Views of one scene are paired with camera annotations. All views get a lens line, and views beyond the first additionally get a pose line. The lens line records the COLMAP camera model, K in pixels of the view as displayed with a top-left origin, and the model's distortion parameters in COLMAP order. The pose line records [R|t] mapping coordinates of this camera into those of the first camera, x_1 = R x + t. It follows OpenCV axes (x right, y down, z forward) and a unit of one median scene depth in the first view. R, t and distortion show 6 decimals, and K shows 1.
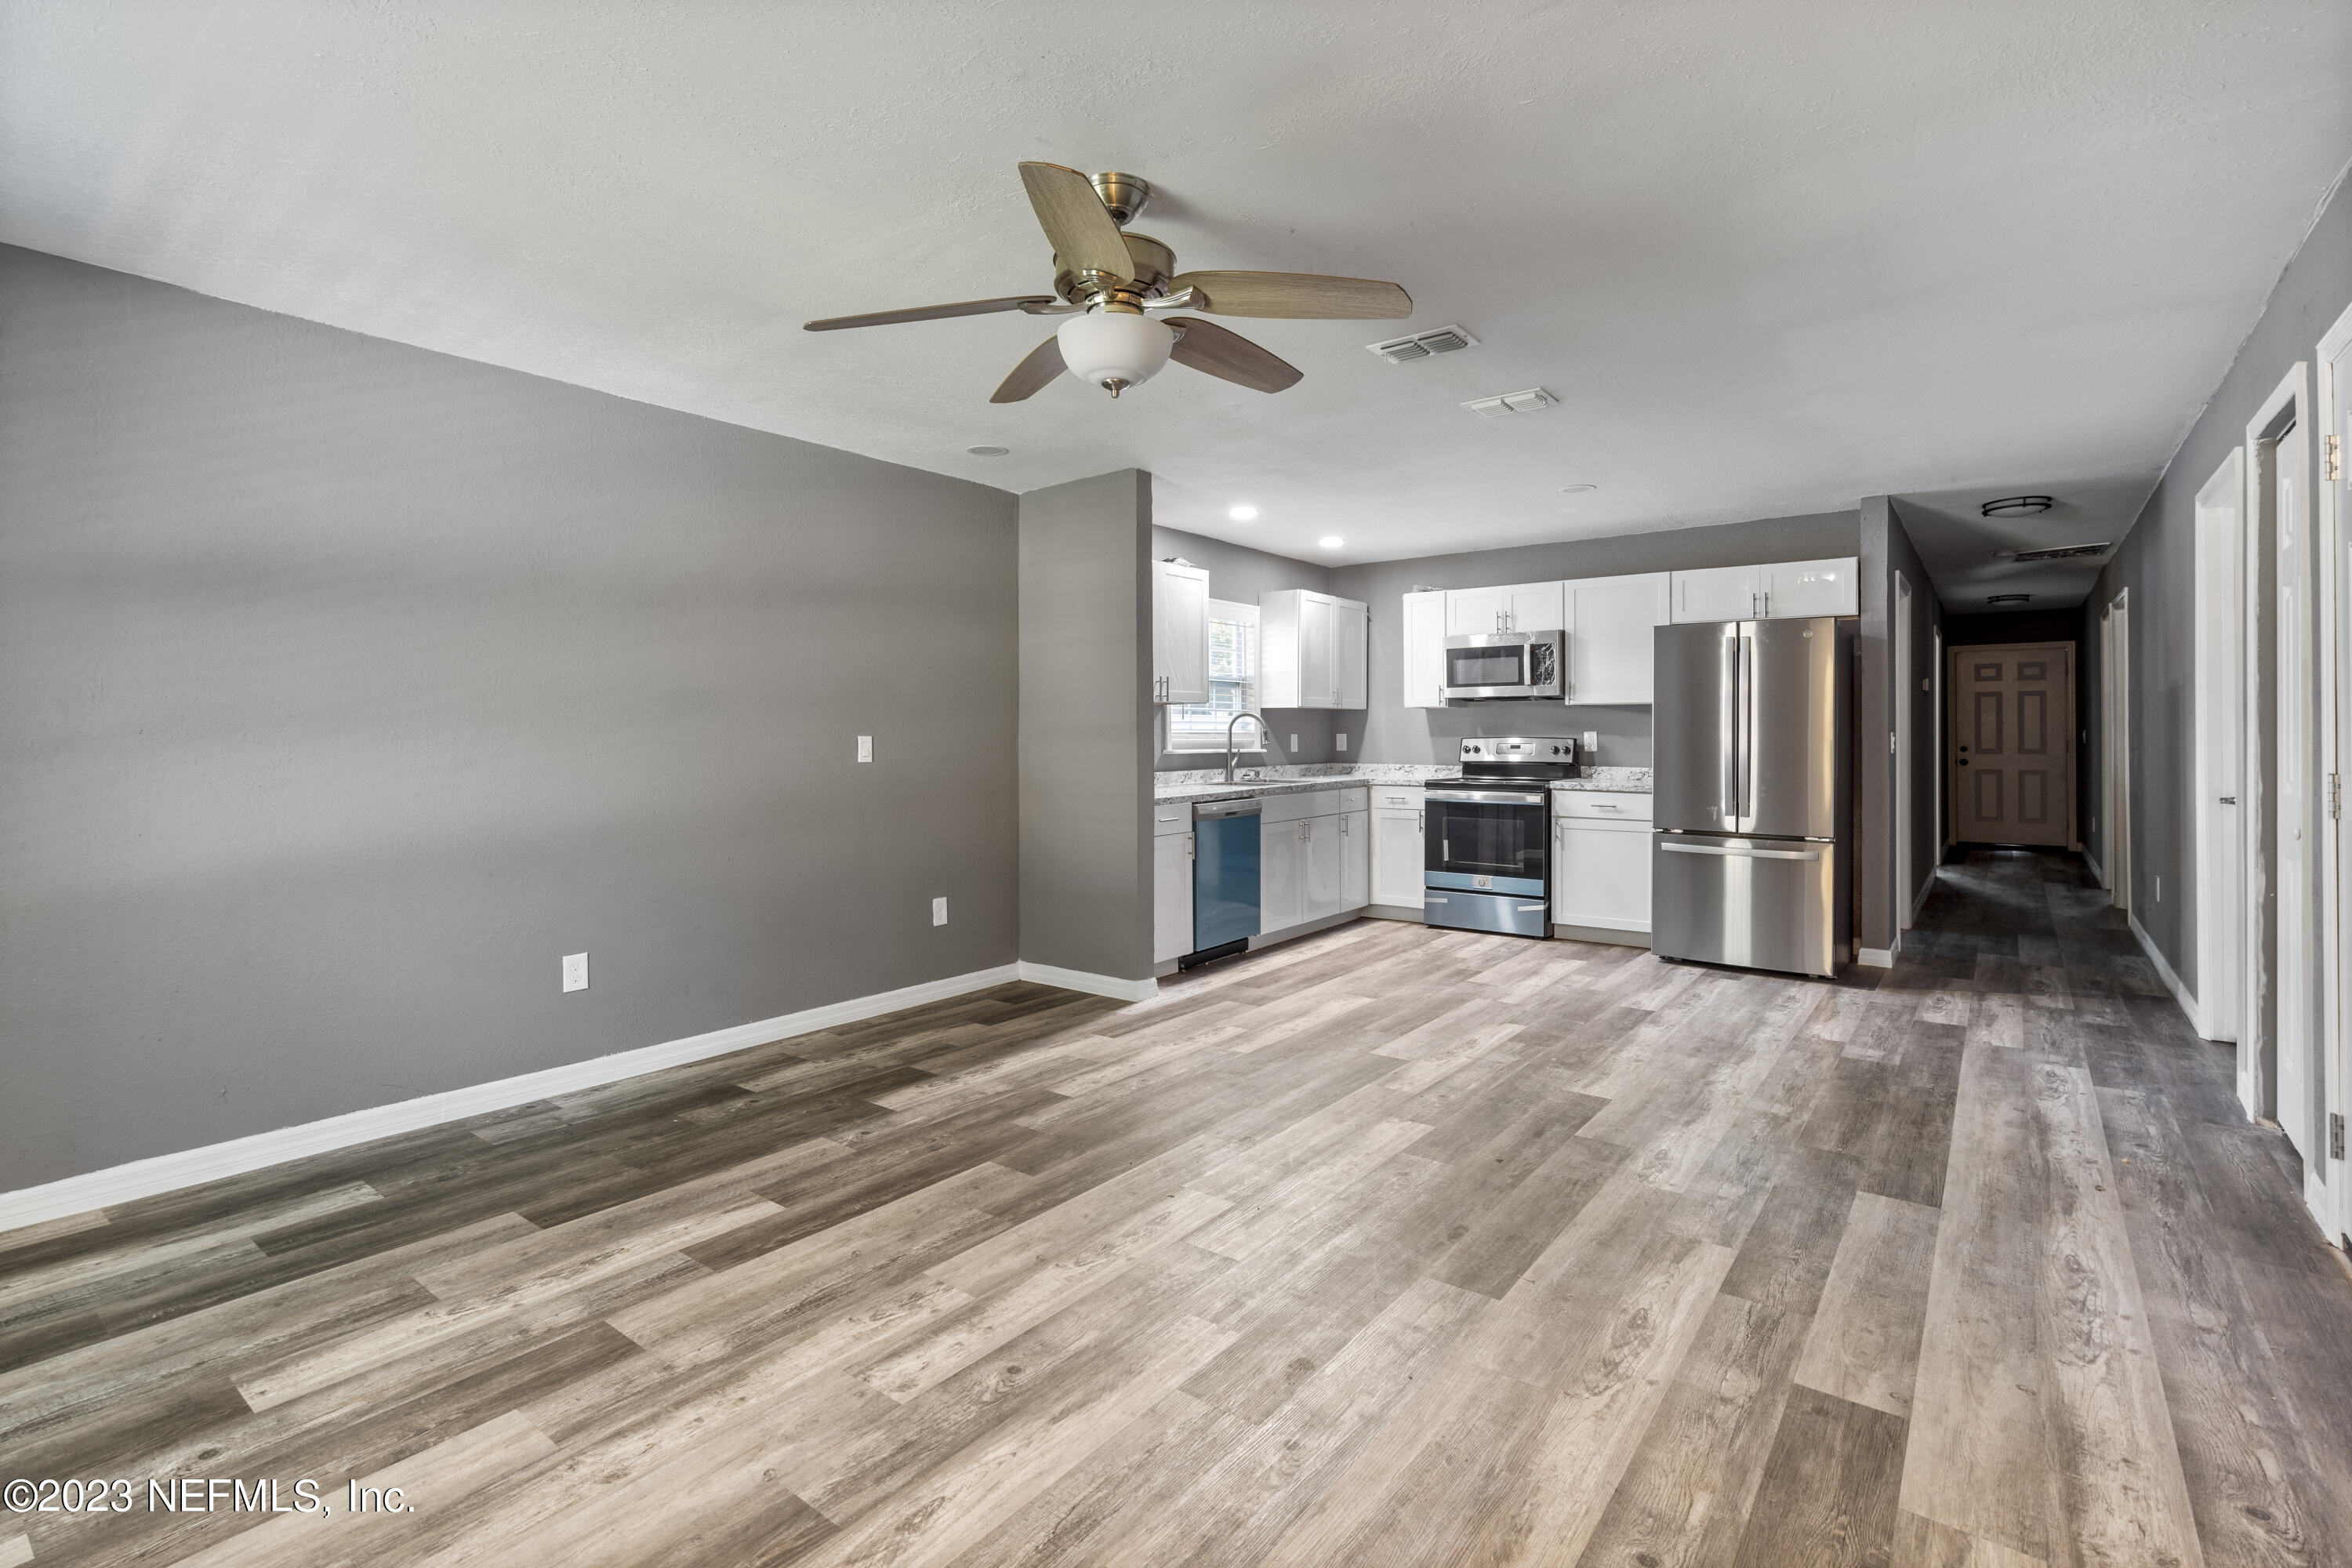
lens RADIAL K [[1078.9, 0, 1185.2], [0, 1078.9, 751.8], [0, 0, 1]] dist [-0.001150, 0.000220]
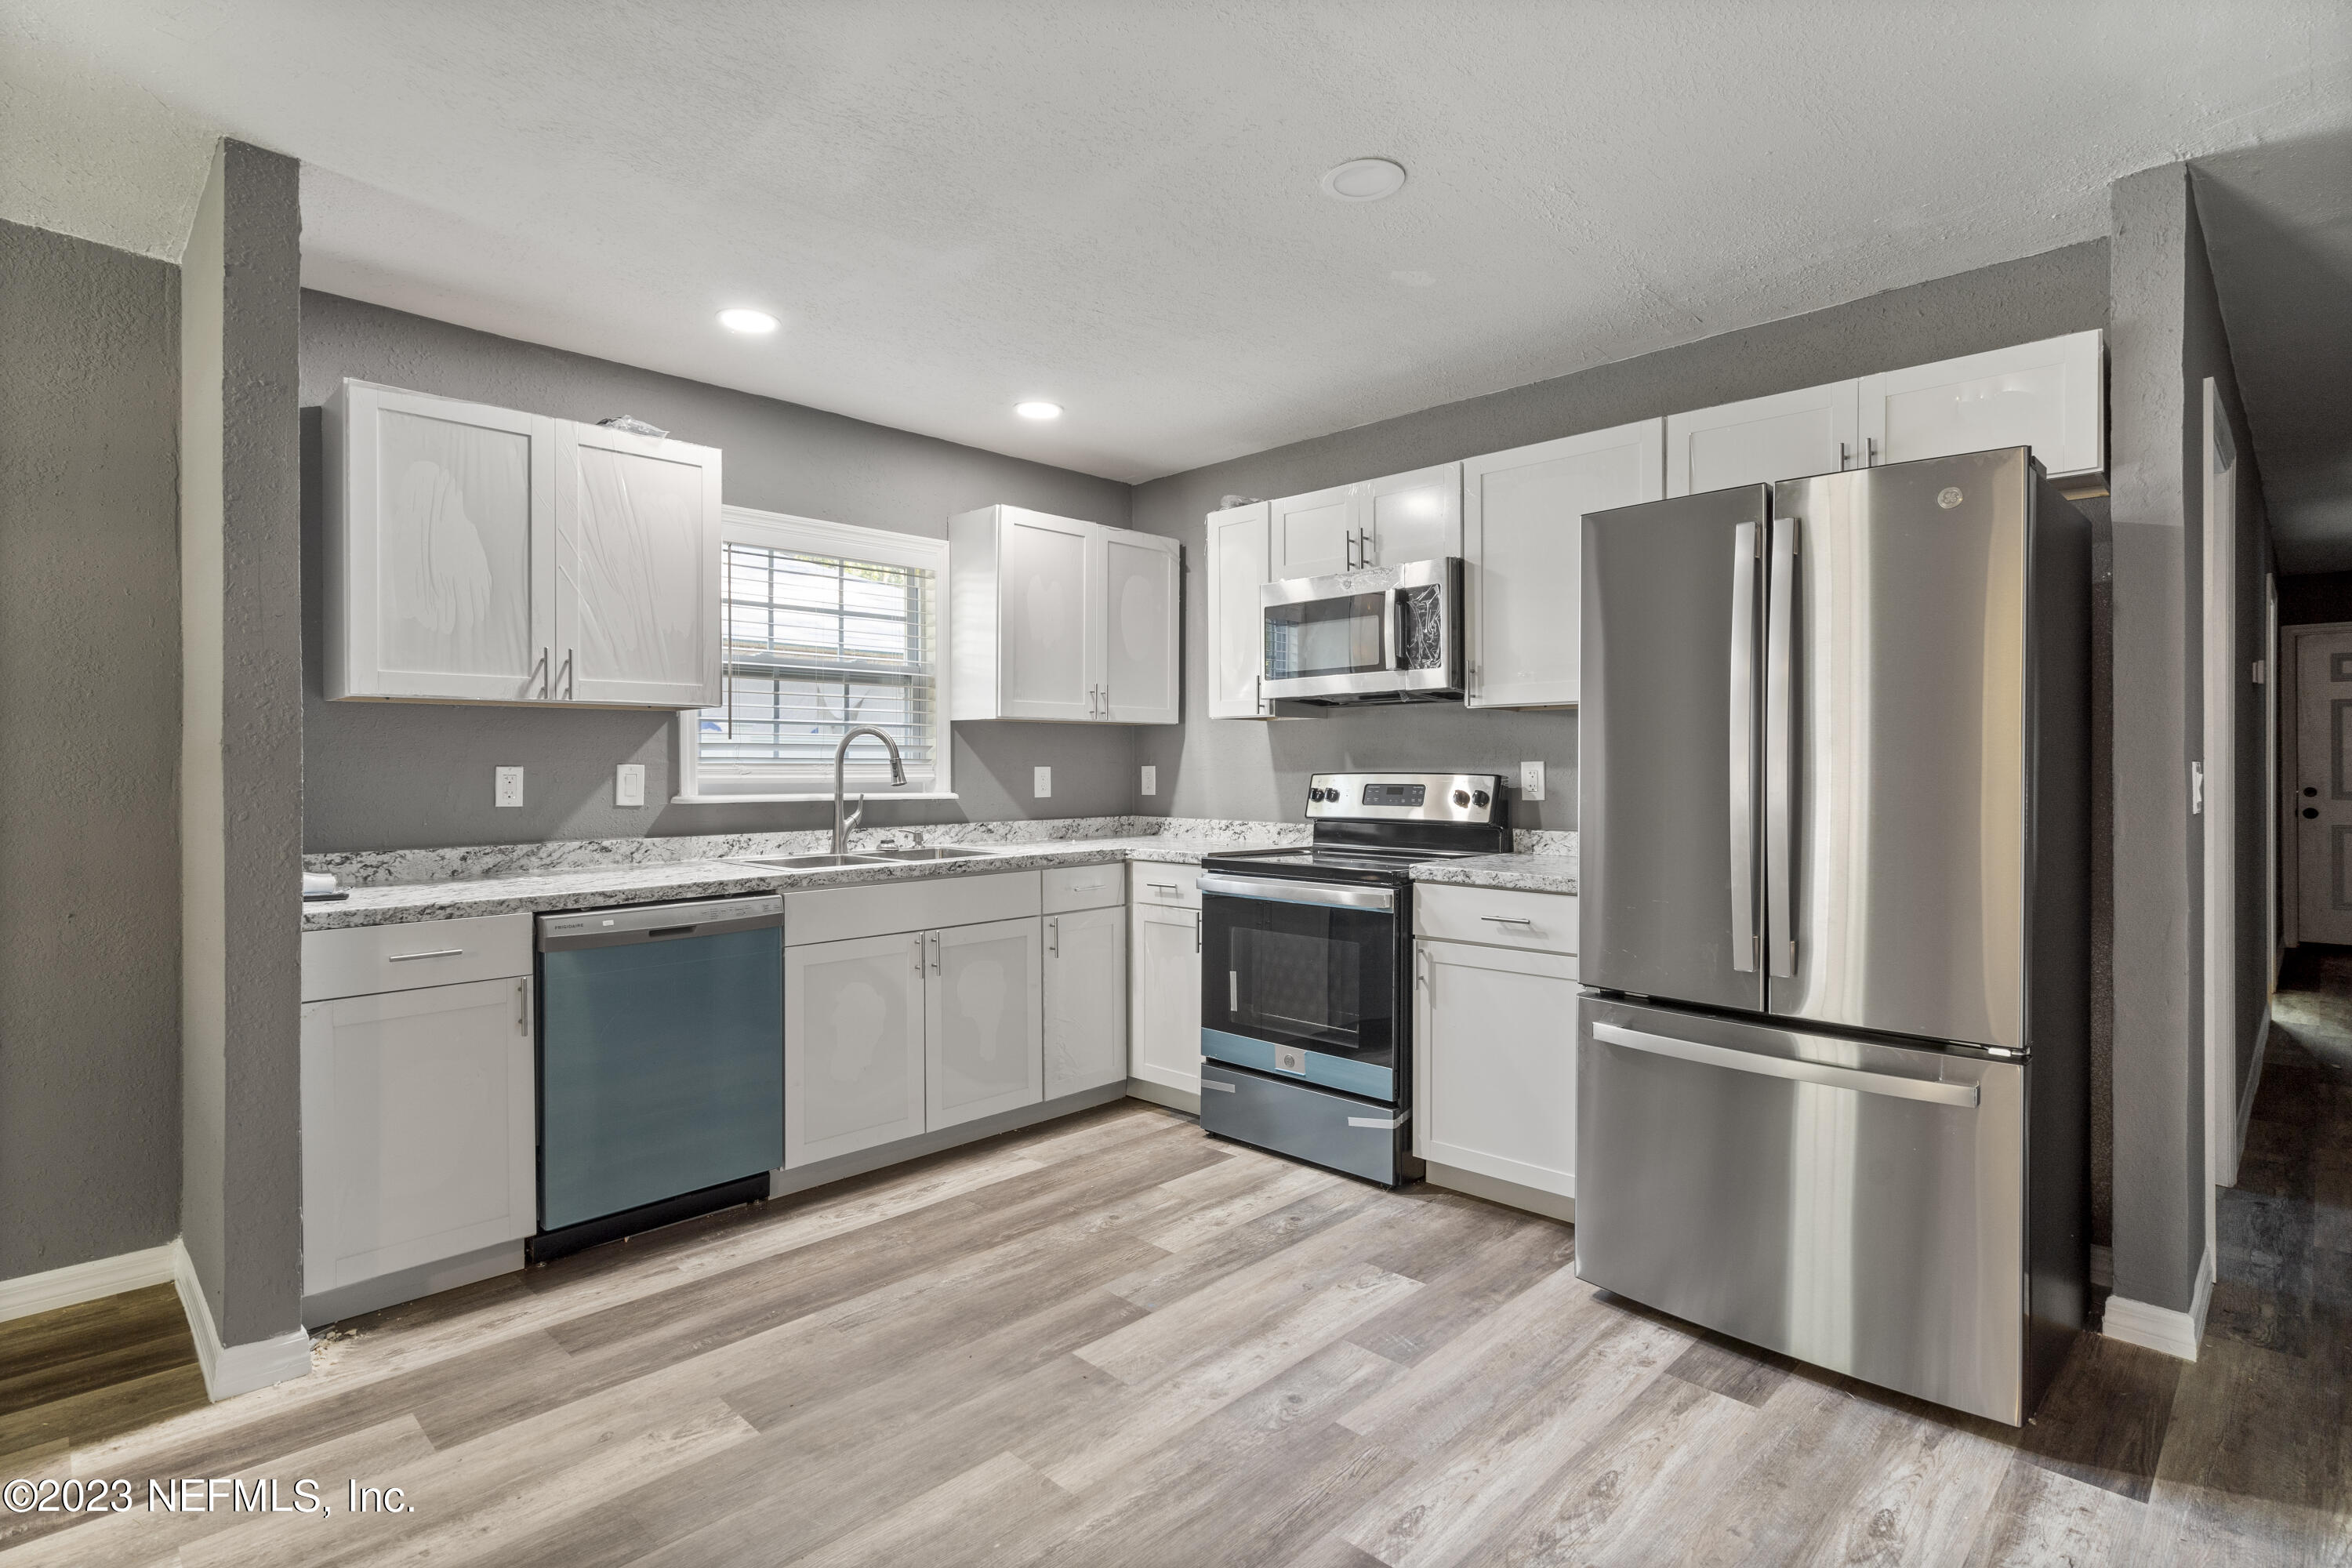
lens RADIAL K [[1154.1, 0, 1176.0], [0, 1154.1, 784.0], [0, 0, 1]] dist [0.002494, -0.000240]
pose [[0.991244, 0.002294, -0.132023, 0.285819], [-0.002627, 0.999994, -0.002342, -0.006630], [0.132016, 0.002669, 0.991244, 0.445458]]
